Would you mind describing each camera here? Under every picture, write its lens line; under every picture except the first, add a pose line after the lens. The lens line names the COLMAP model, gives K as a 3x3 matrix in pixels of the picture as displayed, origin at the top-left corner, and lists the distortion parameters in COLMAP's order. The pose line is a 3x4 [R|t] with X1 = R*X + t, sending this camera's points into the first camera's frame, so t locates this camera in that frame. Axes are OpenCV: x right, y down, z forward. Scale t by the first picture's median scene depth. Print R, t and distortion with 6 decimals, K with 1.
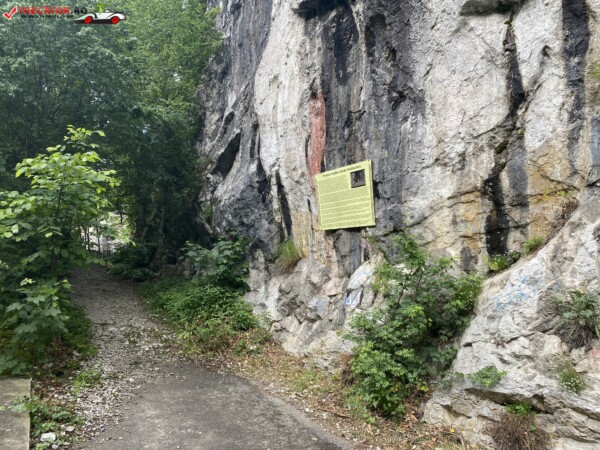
lens RADIAL K [[451.6, 0, 302.1], [0, 451.6, 223.5], [0, 0, 1]] dist [0.031220, -0.025092]
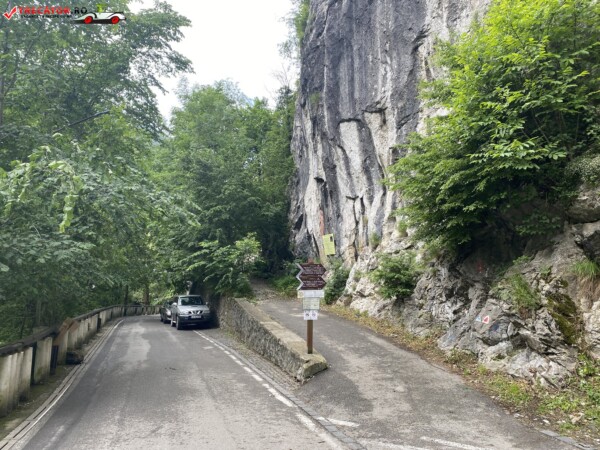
lens RADIAL K [[451.6, 0, 299.1], [0, 451.6, 225.3], [0, 0, 1]] dist [0.031220, -0.025092]
pose [[0.964695, -0.056783, -0.257175, 0.619853], [0.053271, 0.998367, -0.020611, -0.121040], [0.257925, 0.006183, 0.966145, -1.797195]]
